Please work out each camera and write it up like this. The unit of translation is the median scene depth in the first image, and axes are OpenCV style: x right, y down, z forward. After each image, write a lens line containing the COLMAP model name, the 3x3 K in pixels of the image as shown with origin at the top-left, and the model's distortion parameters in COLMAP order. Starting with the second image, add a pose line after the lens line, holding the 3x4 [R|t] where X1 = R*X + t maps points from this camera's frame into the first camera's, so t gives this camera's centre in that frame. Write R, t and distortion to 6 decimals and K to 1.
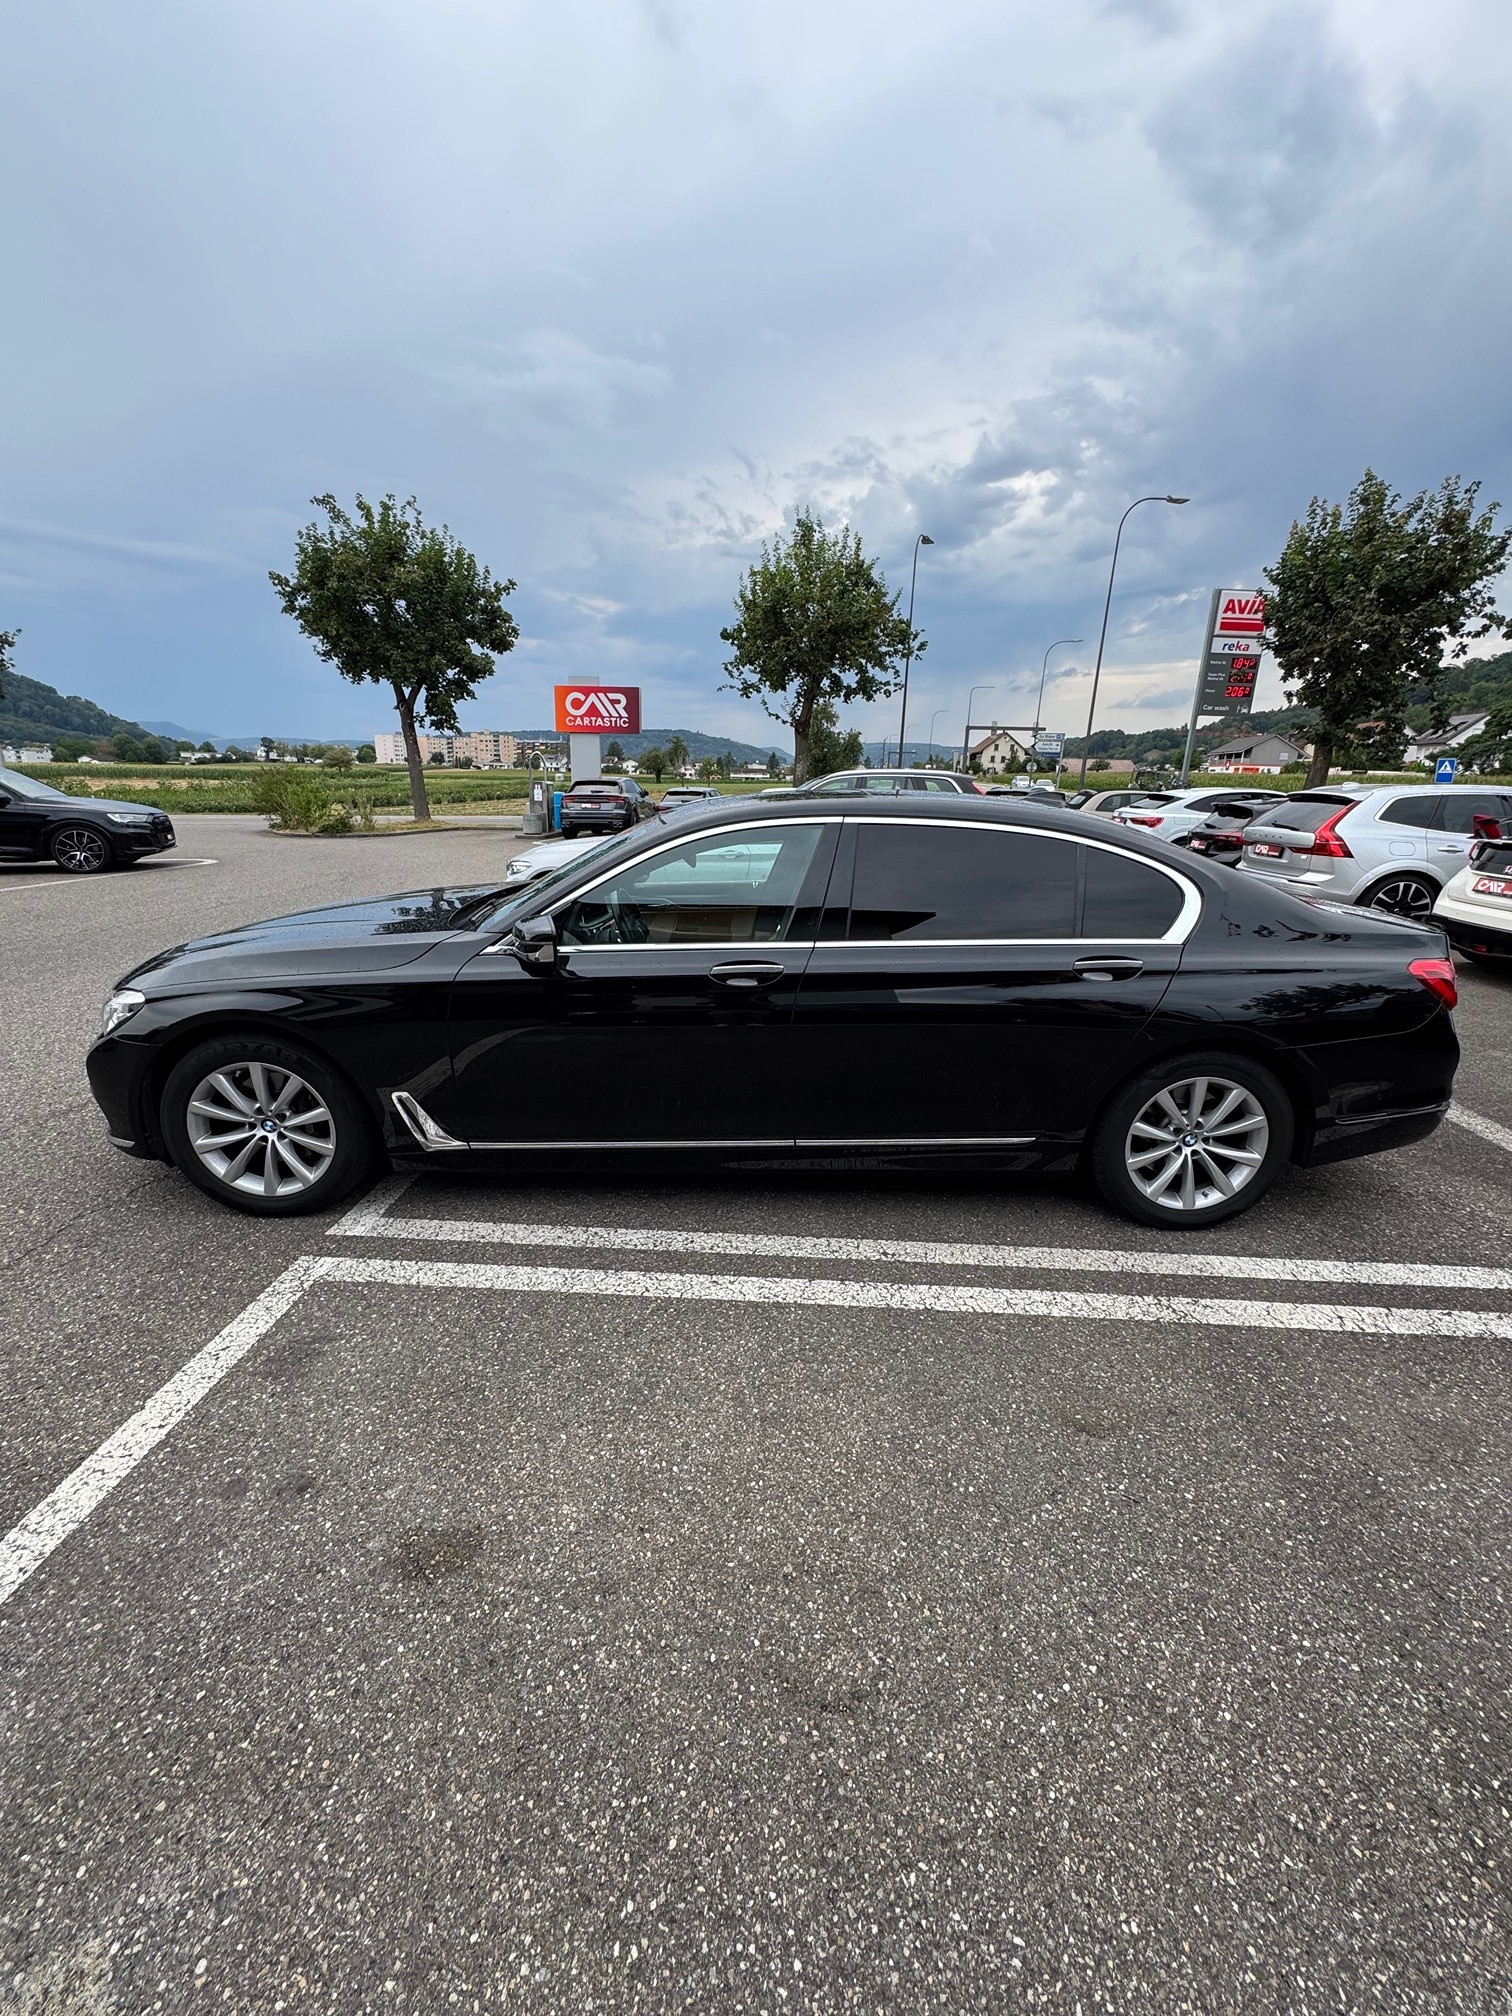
lens RADIAL K [[806.7, 0, 751.7], [0, 806.7, 998.9], [0, 0, 1]] dist [-0.001801, -0.001007]
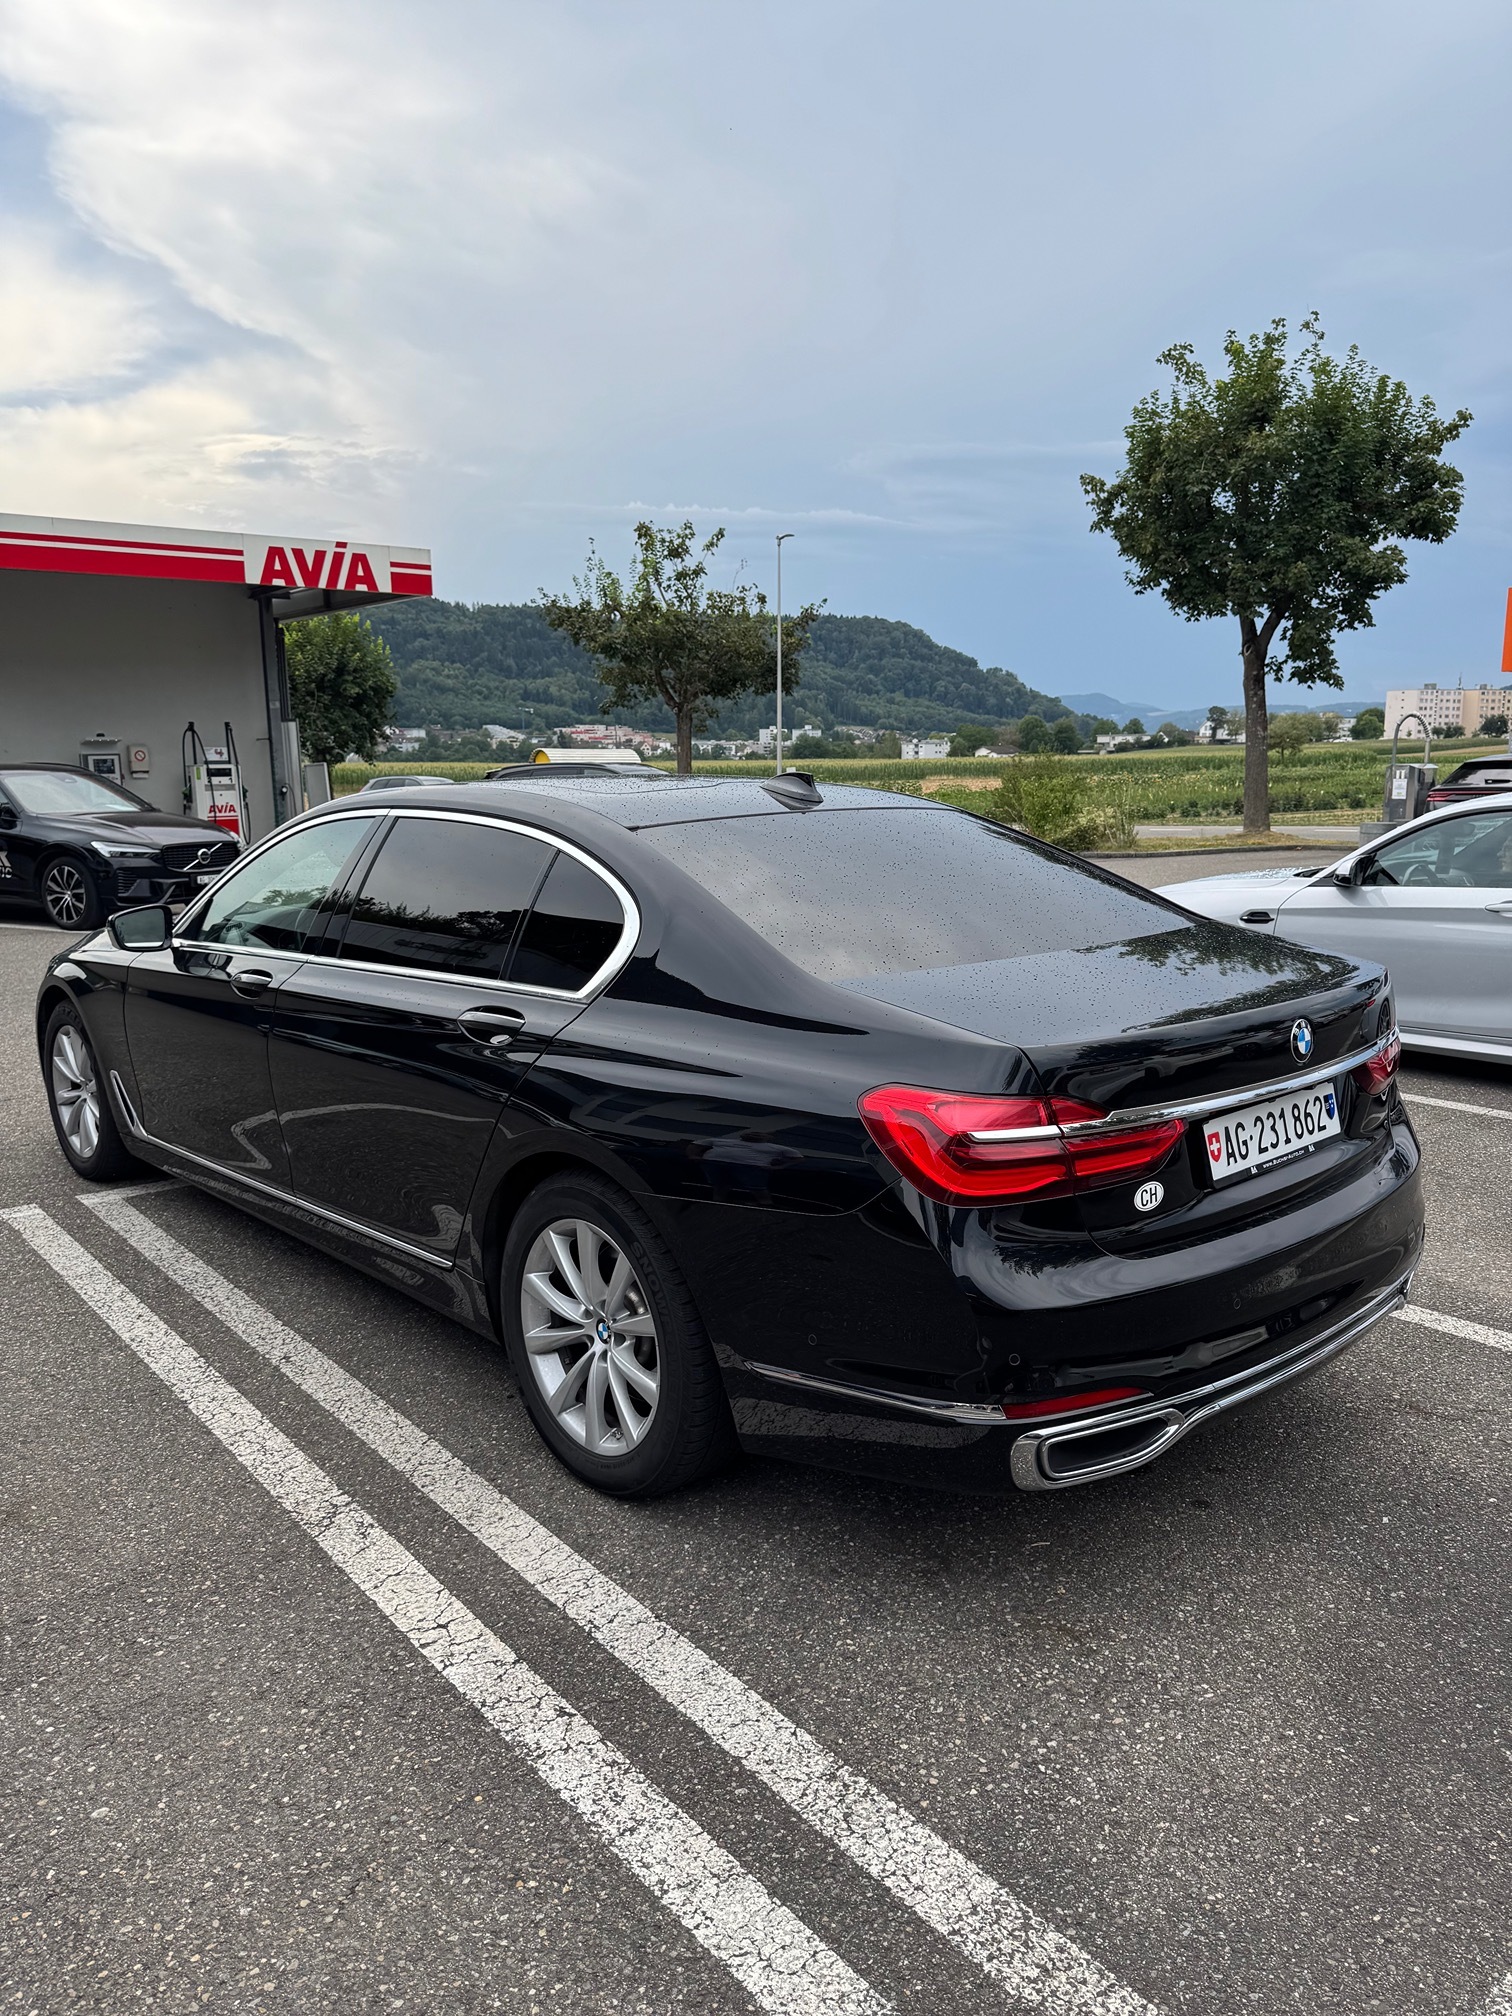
lens RADIAL K [[1412.7, 0, 743.3], [0, 1412.7, 1007.1], [0, 0, 1]] dist [0.021522, -0.037217]
pose [[0.664554, 0.094778, -0.741205, 0.143439], [-0.166152, 0.985834, -0.022910, -0.006035], [0.728533, 0.138378, 0.670888, 0.035417]]
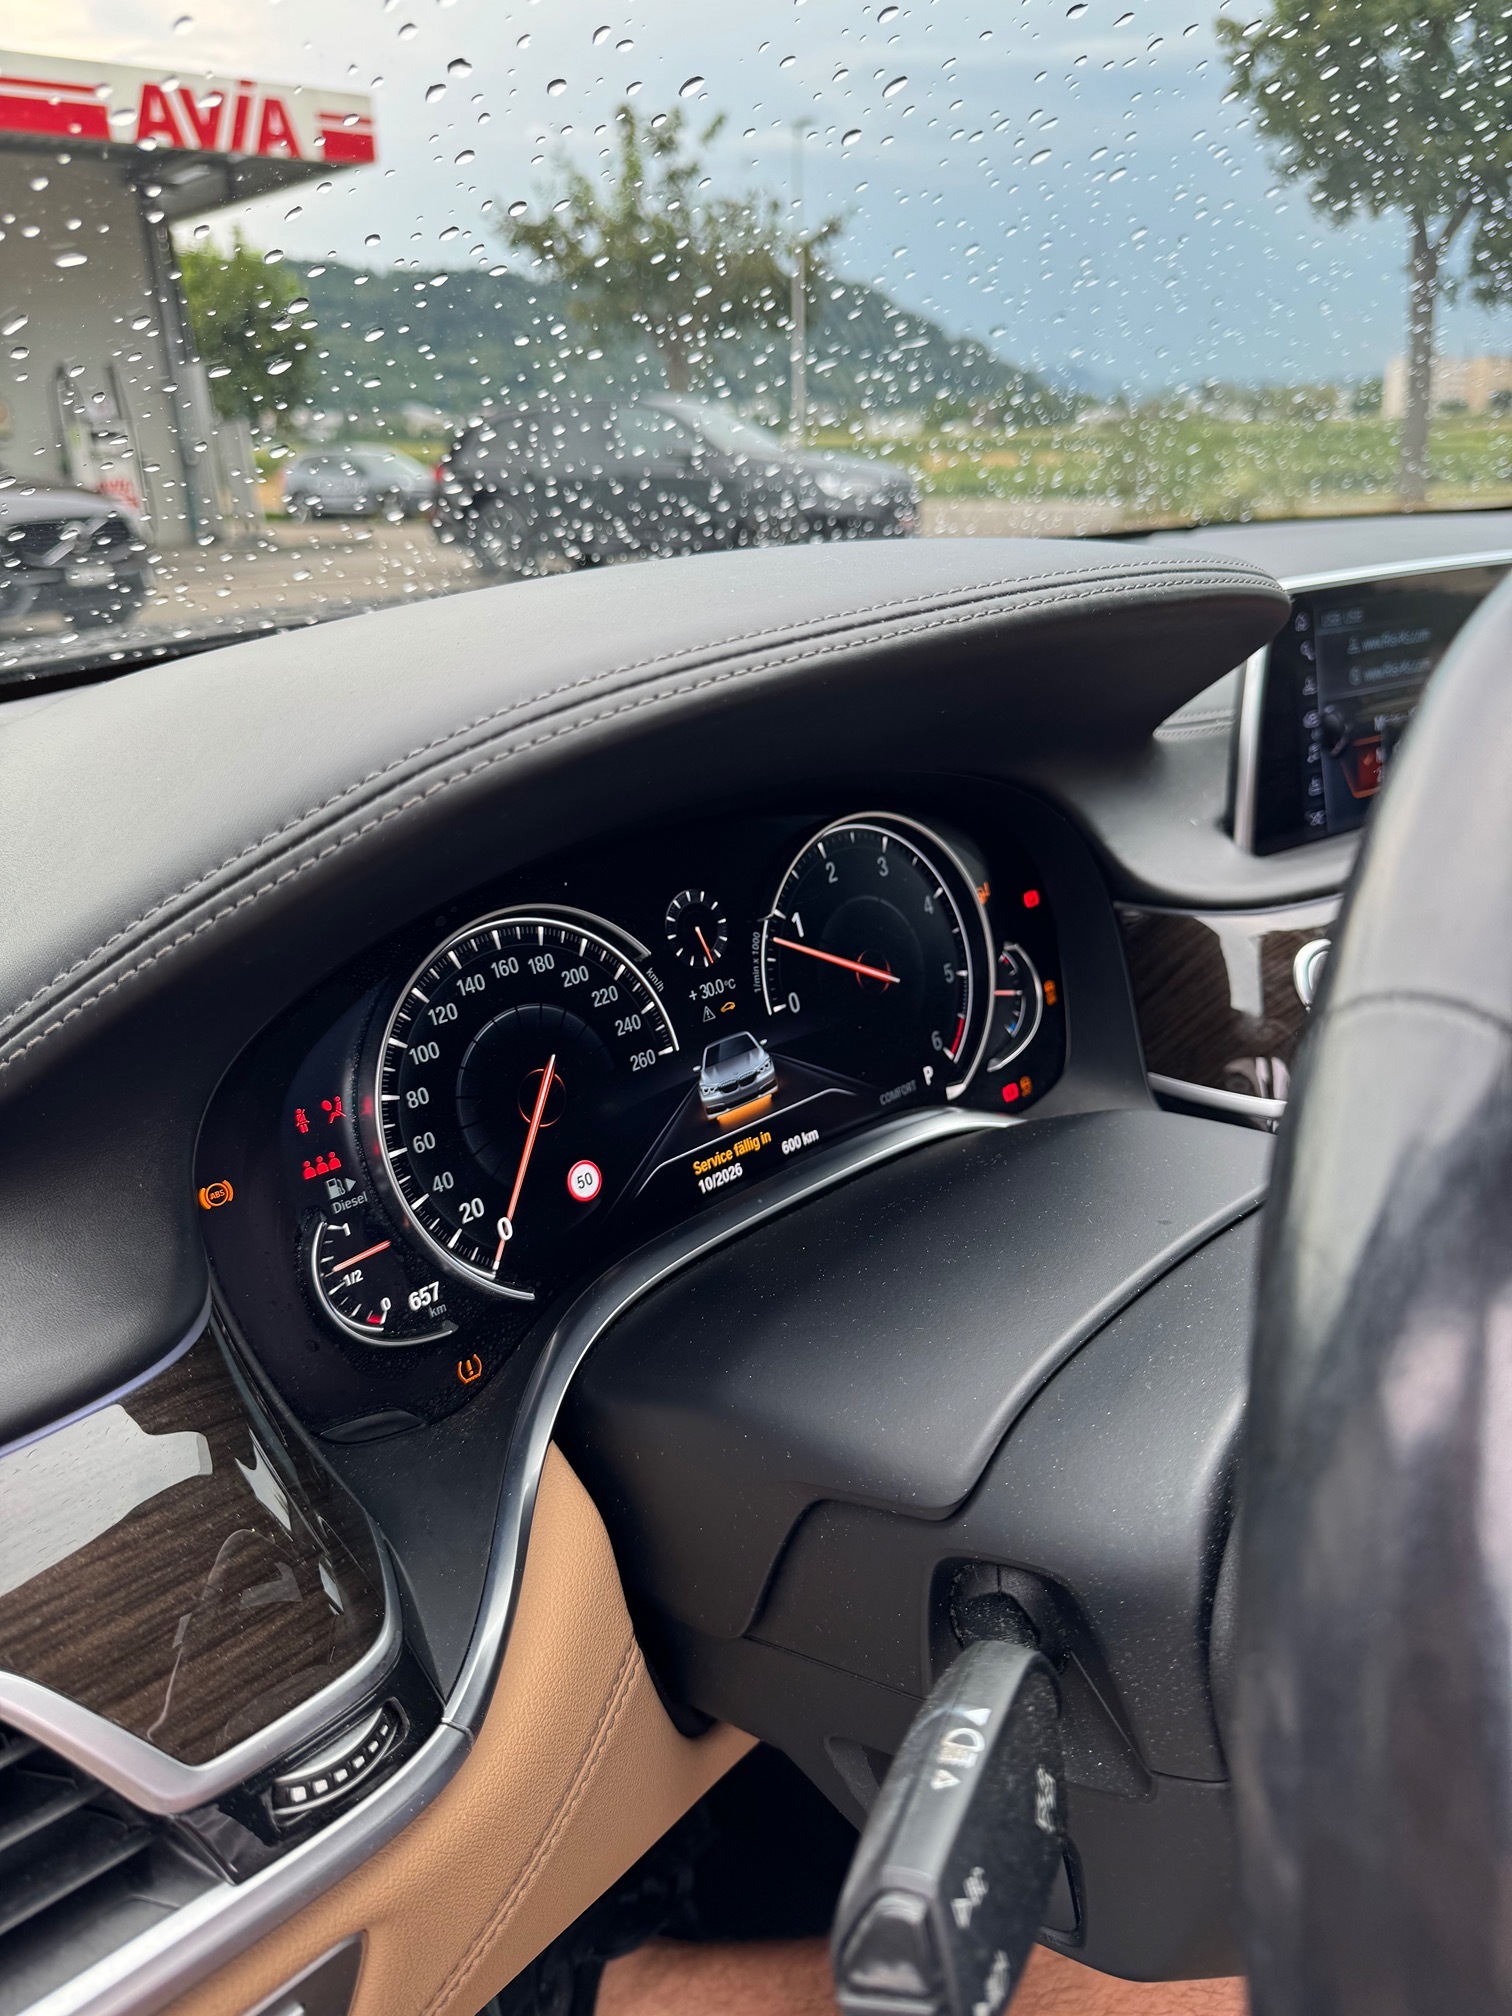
lens RADIAL K [[1454.6, 0, 758.9], [0, 1454.6, 1045.4], [0, 0, 1]] dist [-0.034401, -0.003460]
pose [[0.695093, 0.238461, -0.678220, -0.017299], [-0.148059, 0.970647, 0.189536, -0.011298], [0.703509, -0.031328, 0.709996, 0.104370]]
